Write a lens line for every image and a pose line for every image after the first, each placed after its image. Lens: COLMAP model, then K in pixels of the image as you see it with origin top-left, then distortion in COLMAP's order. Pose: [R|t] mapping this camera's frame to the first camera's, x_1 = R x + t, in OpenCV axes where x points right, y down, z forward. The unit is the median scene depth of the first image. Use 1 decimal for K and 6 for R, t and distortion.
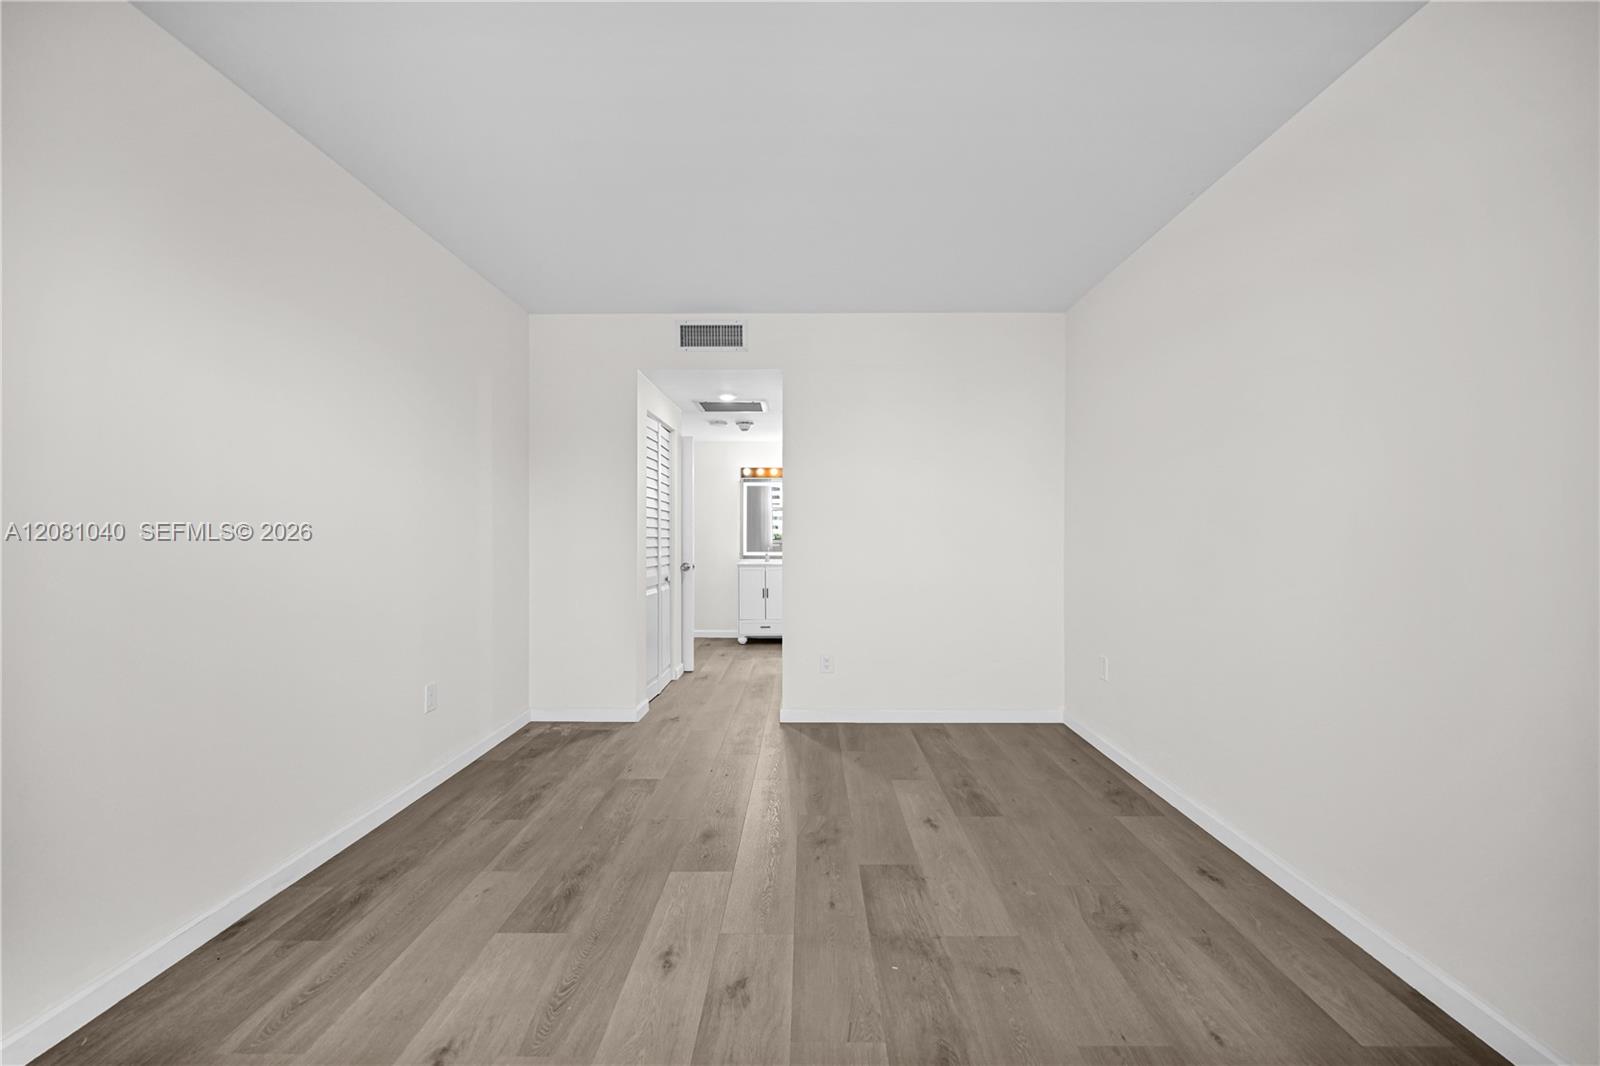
lens RADIAL K [[646.4, 0, 798.7], [0, 646.4, 532.3], [0, 0, 1]] dist [-0.002248, 0.000836]
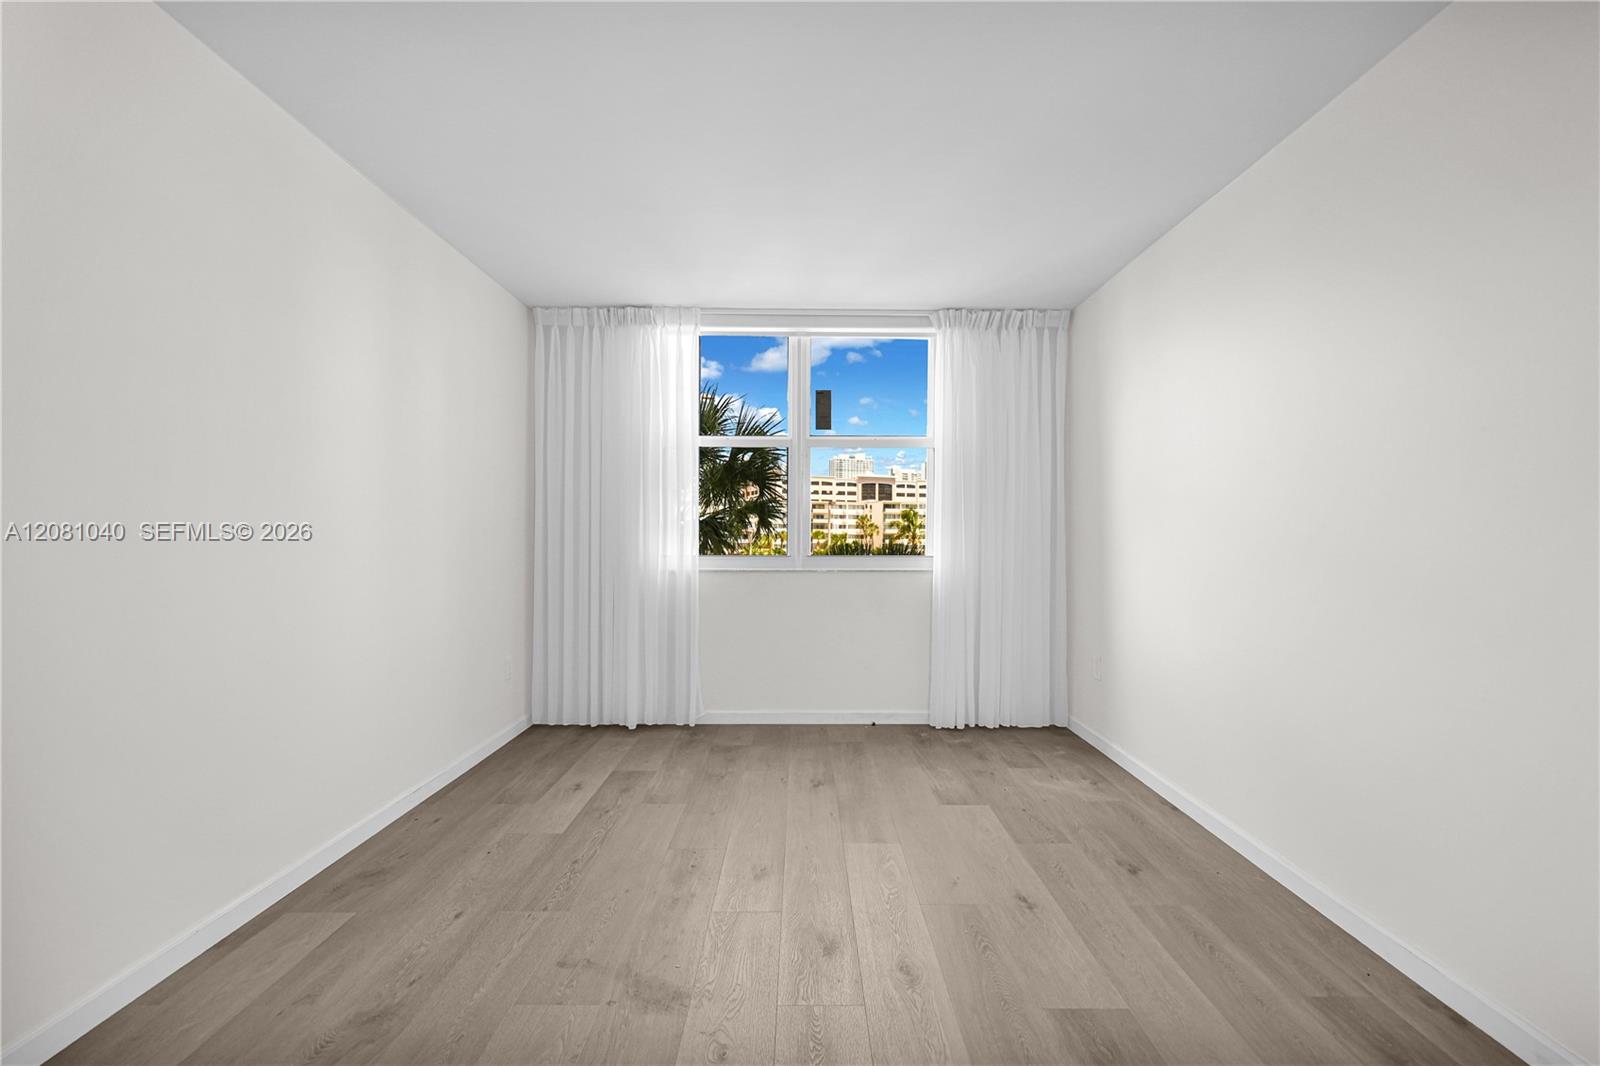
lens RADIAL K [[646.4, 0, 824.2], [0, 646.4, 531.2], [0, 0, 1]] dist [-0.002248, 0.000836]
pose [[-0.999875, -0.006831, -0.014227, -0.052215], [-0.006784, 0.999971, -0.003411, 0.000406], [0.014250, -0.003314, -0.999893, 1.742647]]
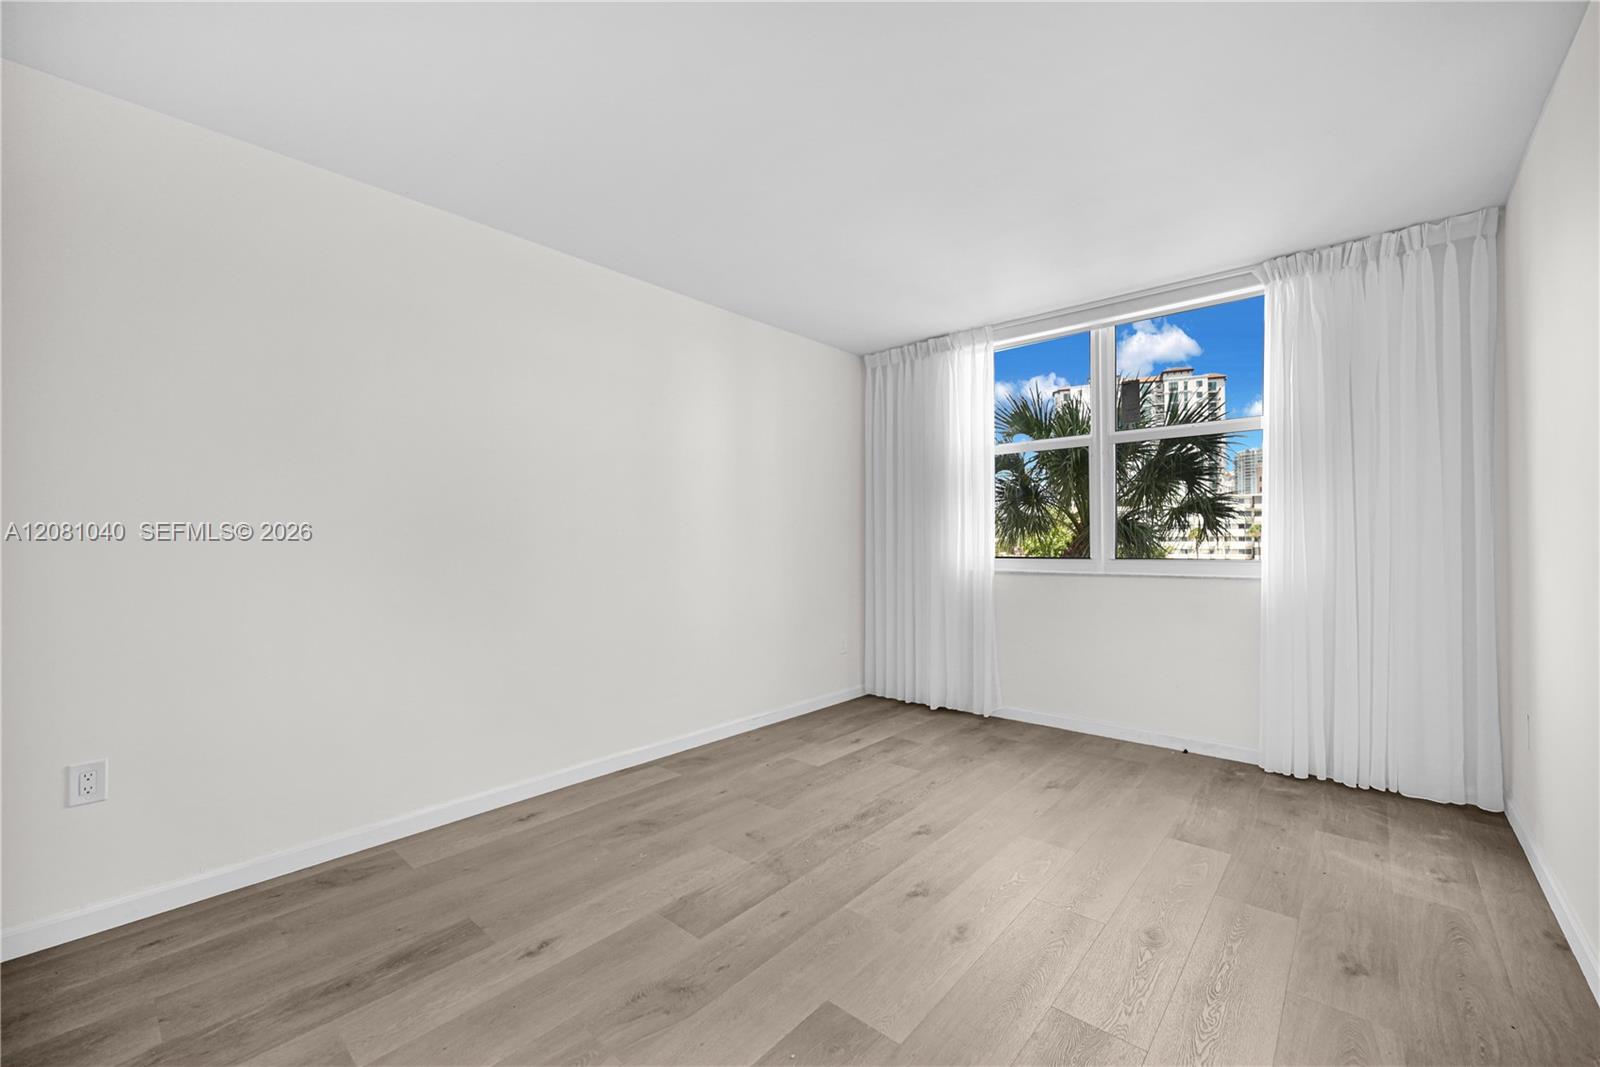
lens RADIAL K [[646.4, 0, 801.7], [0, 646.4, 533.3], [0, 0, 1]] dist [-0.002248, 0.000836]
pose [[-0.758753, 0.007394, 0.651336, -0.627861], [0.005234, 0.999972, -0.005255, -0.001244], [-0.651357, -0.000578, -0.758771, 1.761711]]
